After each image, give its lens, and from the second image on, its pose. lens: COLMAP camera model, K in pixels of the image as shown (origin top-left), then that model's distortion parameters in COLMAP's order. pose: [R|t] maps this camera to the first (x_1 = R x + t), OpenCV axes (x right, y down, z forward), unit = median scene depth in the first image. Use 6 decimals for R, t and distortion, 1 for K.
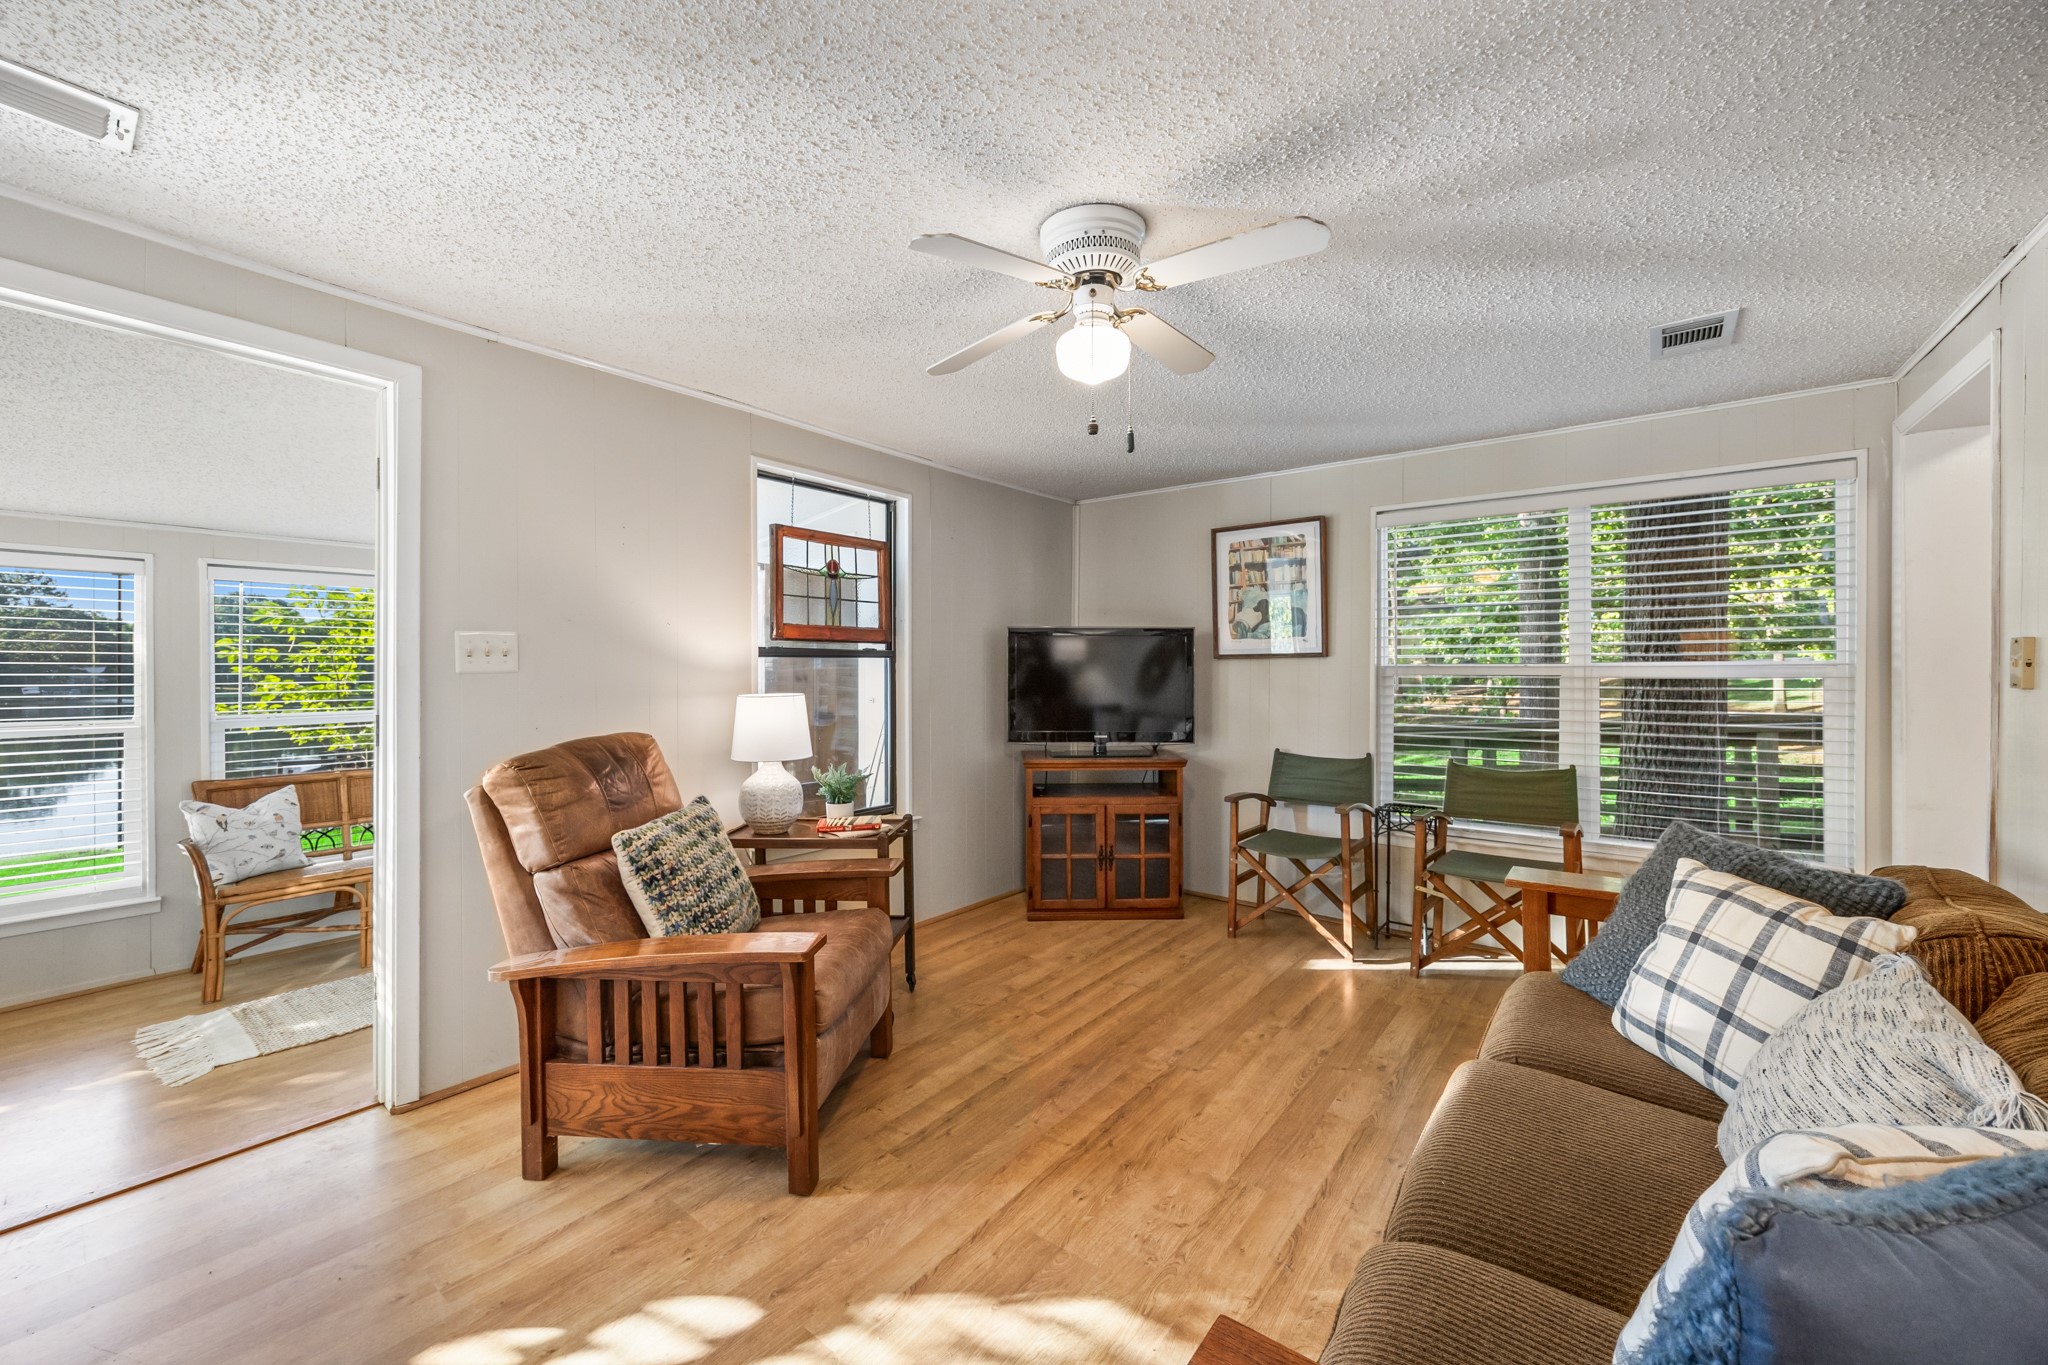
lens RADIAL K [[816.5, 0, 1031.7], [0, 816.5, 678.2], [0, 0, 1]] dist [0.001194, 0.000025]
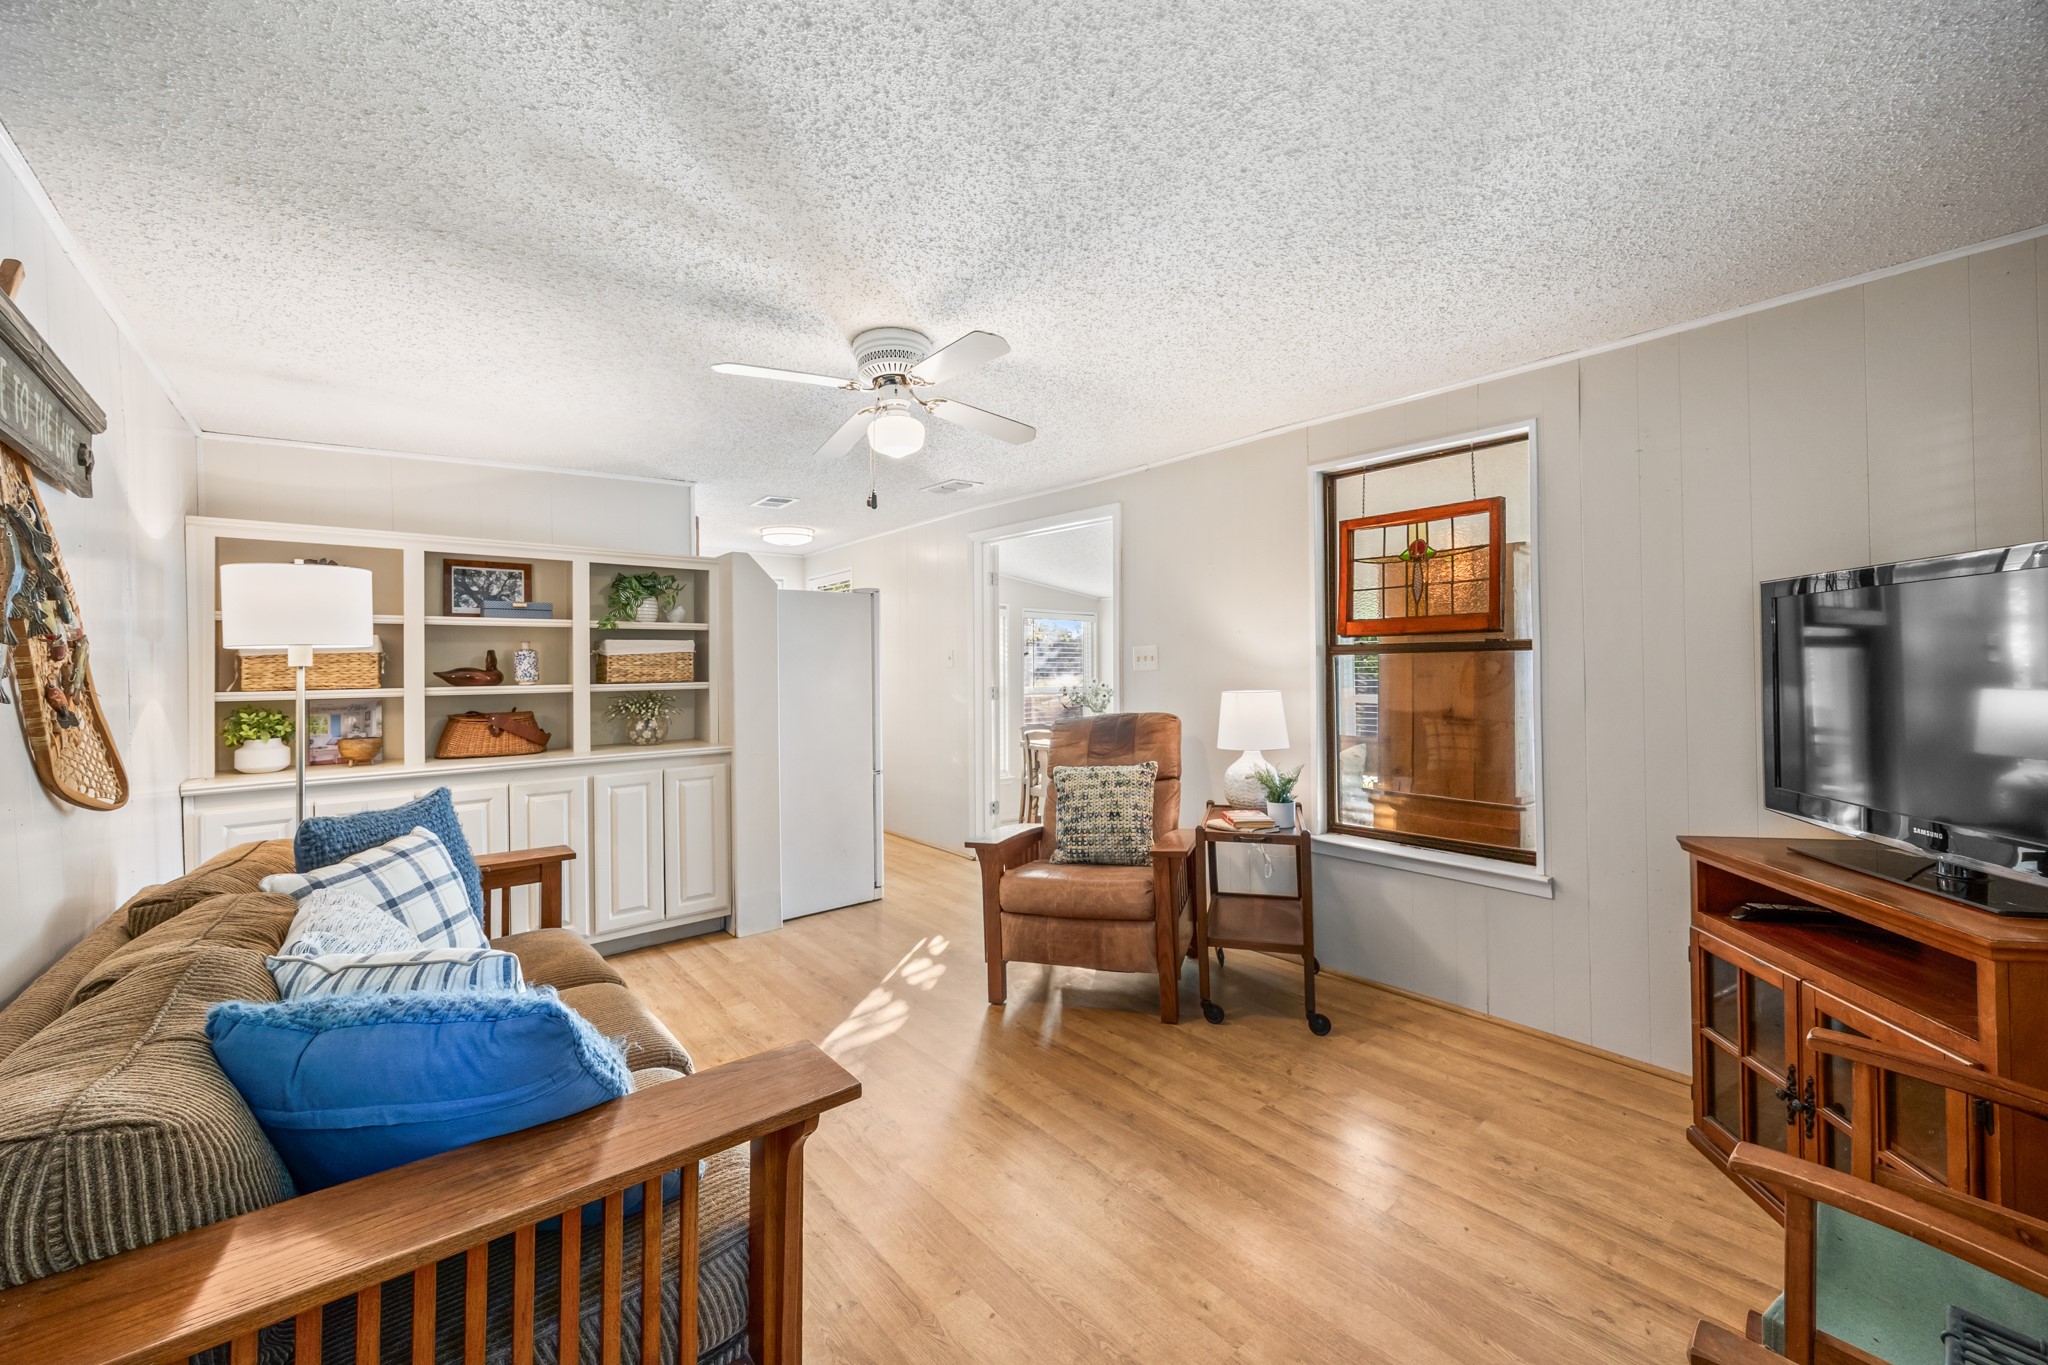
lens RADIAL K [[816.5, 0, 1032.3], [0, 816.5, 668.5], [0, 0, 1]] dist [0.001194, 0.000025]
pose [[-0.231984, 0.003527, -0.972713, 0.702770], [0.000357, 0.999994, 0.003541, -0.012234], [0.972720, 0.000474, -0.231984, 0.819083]]
